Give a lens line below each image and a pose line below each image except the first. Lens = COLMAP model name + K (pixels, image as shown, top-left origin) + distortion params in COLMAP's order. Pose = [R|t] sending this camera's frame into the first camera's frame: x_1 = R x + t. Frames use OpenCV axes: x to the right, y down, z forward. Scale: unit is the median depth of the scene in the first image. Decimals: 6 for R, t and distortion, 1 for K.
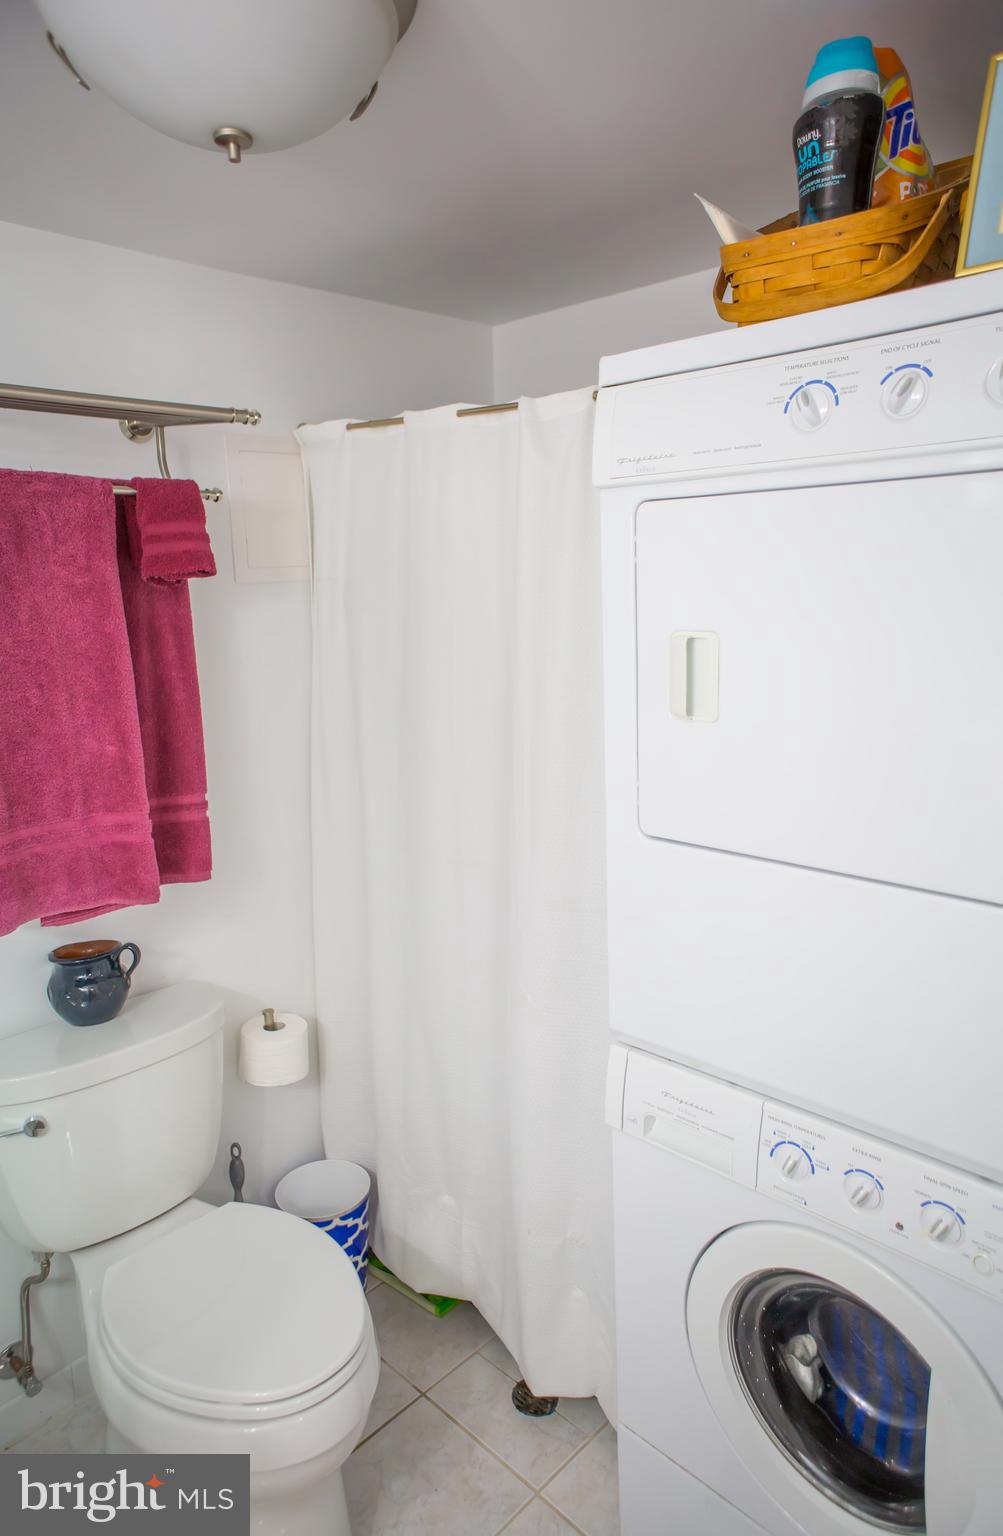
lens RADIAL K [[1048.2, 0, 491.3], [0, 1048.2, 757.4], [0, 0, 1]] dist [-0.004900, 0.047491]
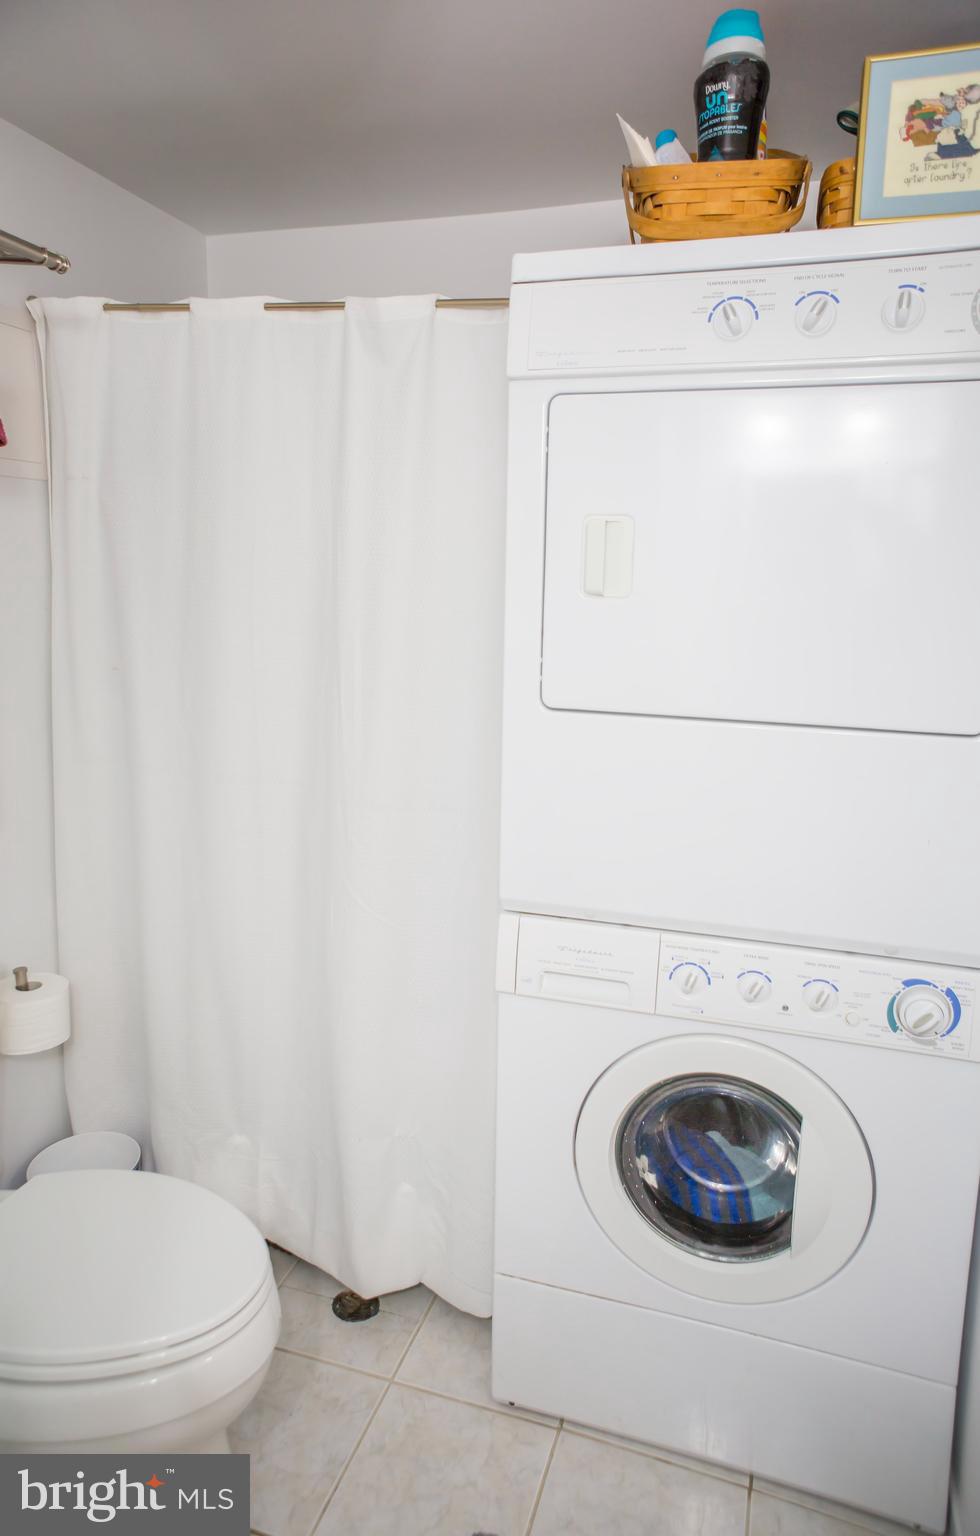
lens RADIAL K [[1048.2, 0, 485.3], [0, 1048.2, 773.9], [0, 0, 1]] dist [-0.004900, 0.047491]
pose [[0.882572, -0.039844, 0.468486, -0.466641], [0.036526, 0.999202, 0.016170, 0.134715], [-0.468756, 0.002840, 0.883323, 0.078920]]
